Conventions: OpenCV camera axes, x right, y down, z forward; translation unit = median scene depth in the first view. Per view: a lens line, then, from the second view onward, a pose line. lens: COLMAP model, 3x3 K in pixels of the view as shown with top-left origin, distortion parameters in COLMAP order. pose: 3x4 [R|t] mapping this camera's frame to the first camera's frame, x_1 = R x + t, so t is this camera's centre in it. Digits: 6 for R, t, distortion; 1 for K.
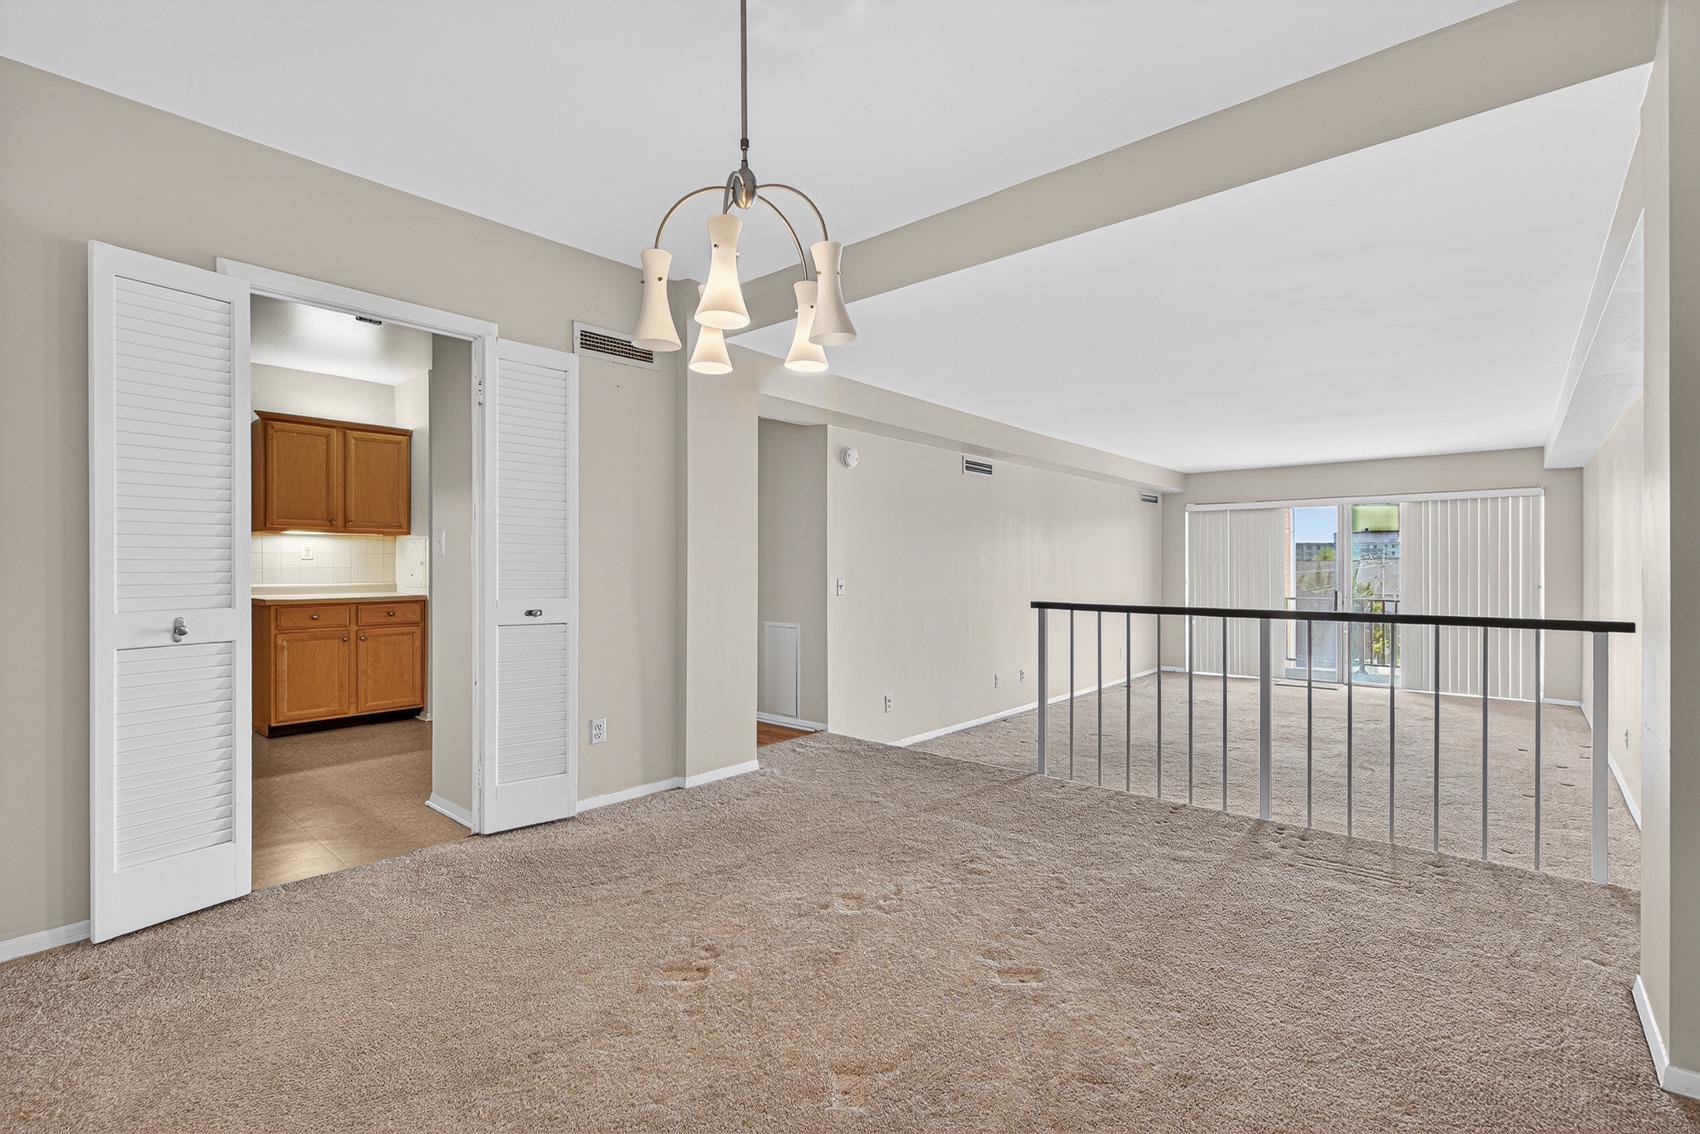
lens RADIAL K [[778.5, 0, 850.0], [0, 778.5, 567.0], [0, 0, 1]] dist [0.000662, -0.000151]
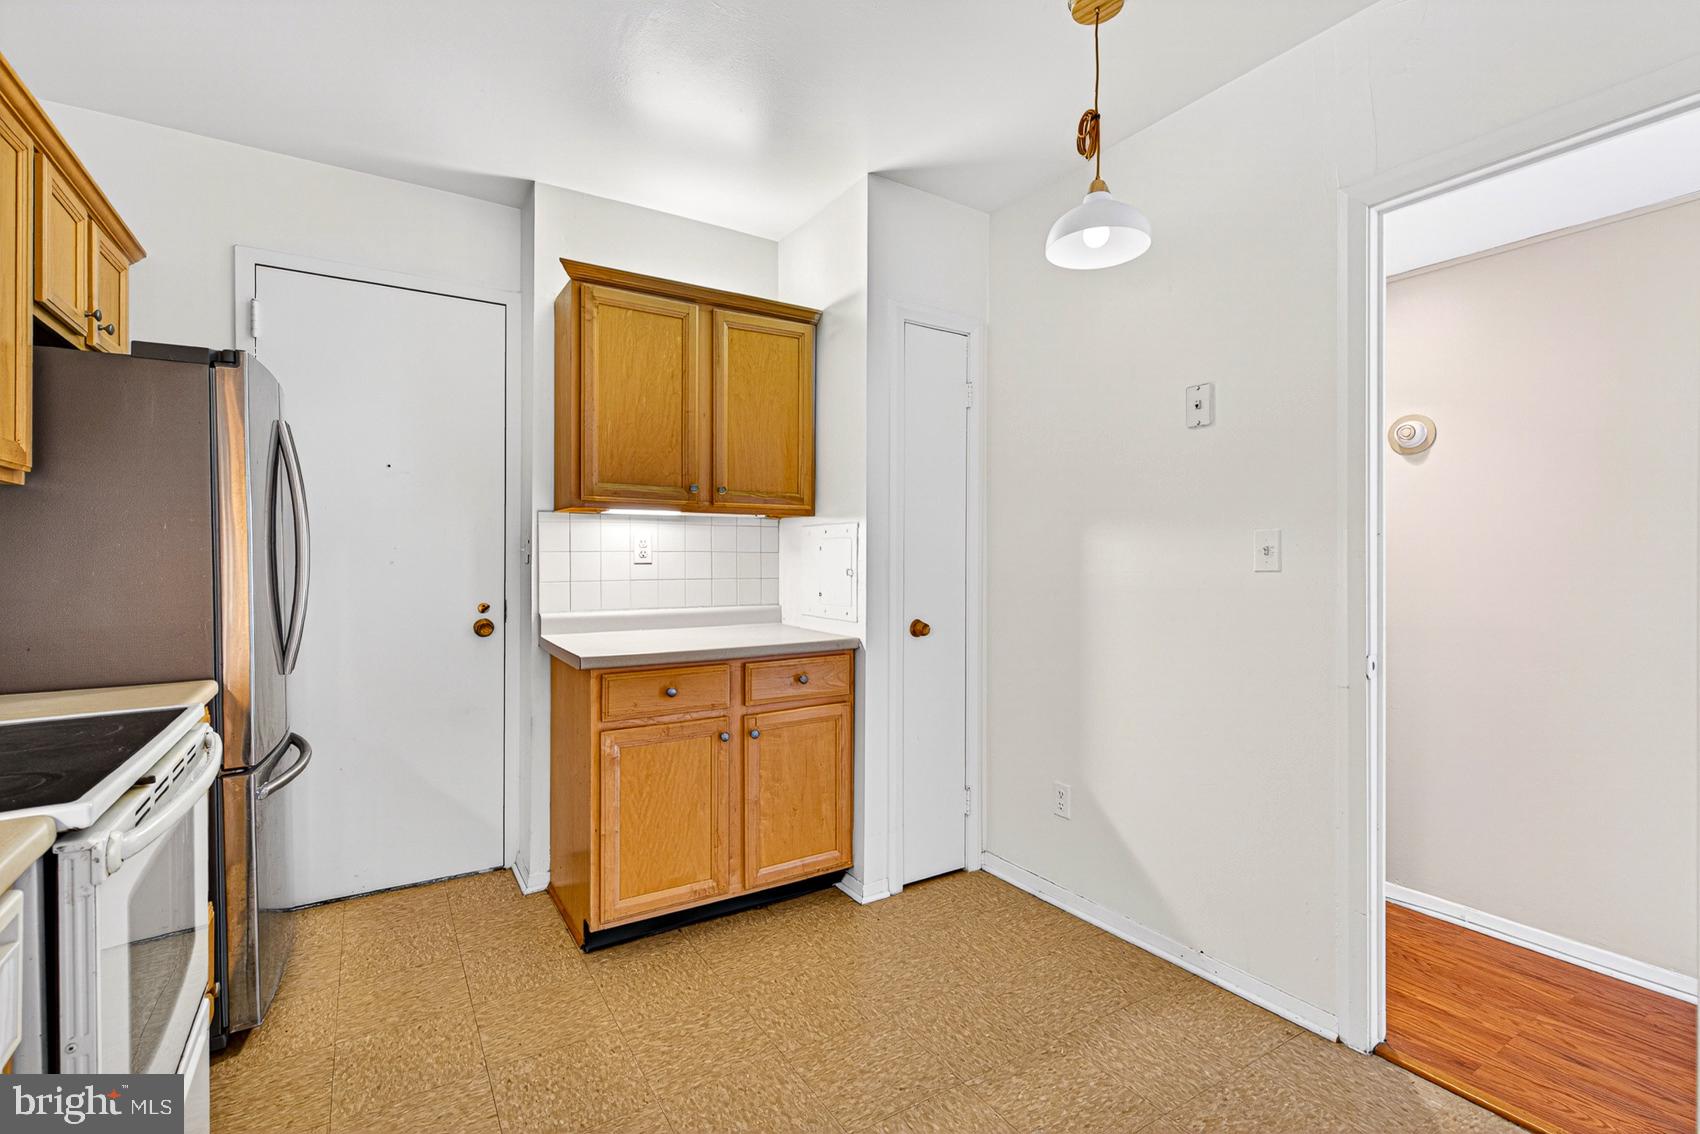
lens RADIAL K [[778.5, 0, 850.0], [0, 778.5, 567.0], [0, 0, 1]] dist [0.000662, -0.000151]
pose [[0.956916, 0.015358, -0.289959, -0.418131], [-0.010085, 0.999756, 0.019671, -0.018942], [0.290190, -0.015900, 0.956837, 0.544897]]
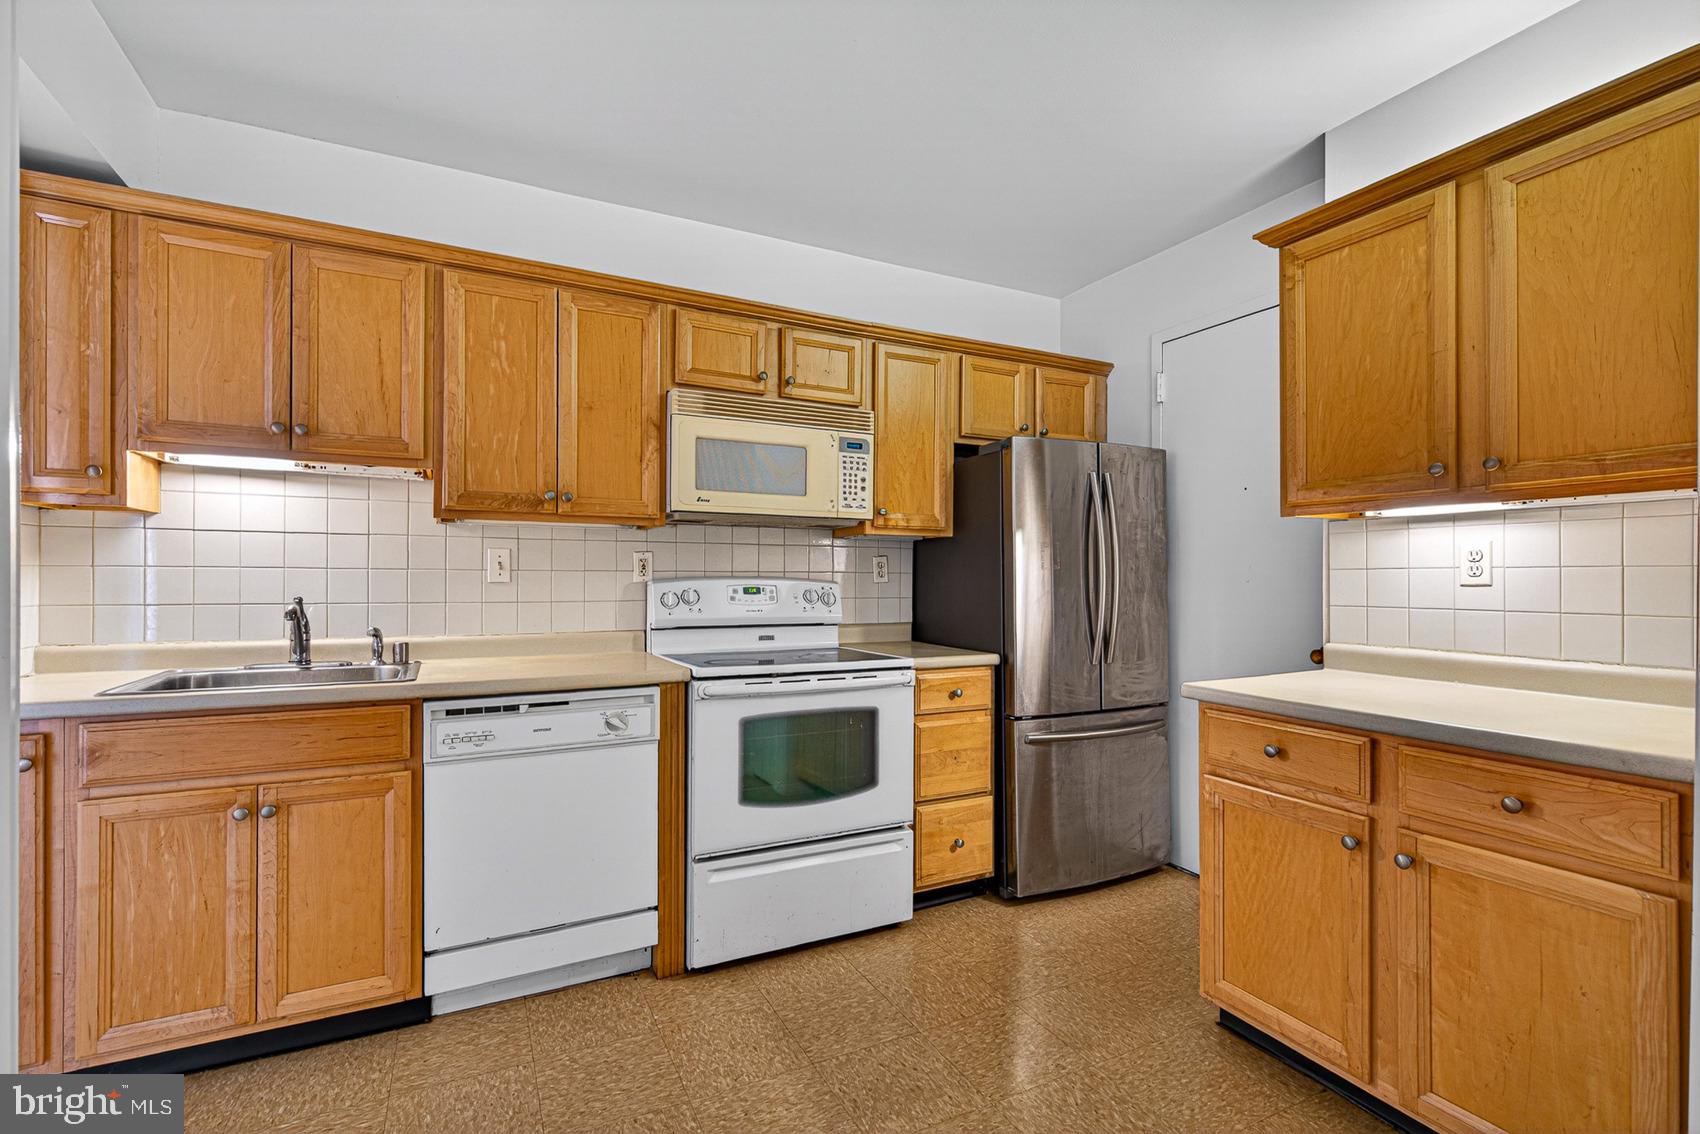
lens RADIAL K [[762.8, 0, 852.2], [0, 762.8, 593.3], [0, 0, 1]] dist [0.000422, -0.000037]
pose [[-0.379695, 0.029410, -0.924644, -0.274800], [0.002373, 0.999522, 0.030817, -0.017305], [0.925109, 0.009507, -0.379583, 0.880911]]
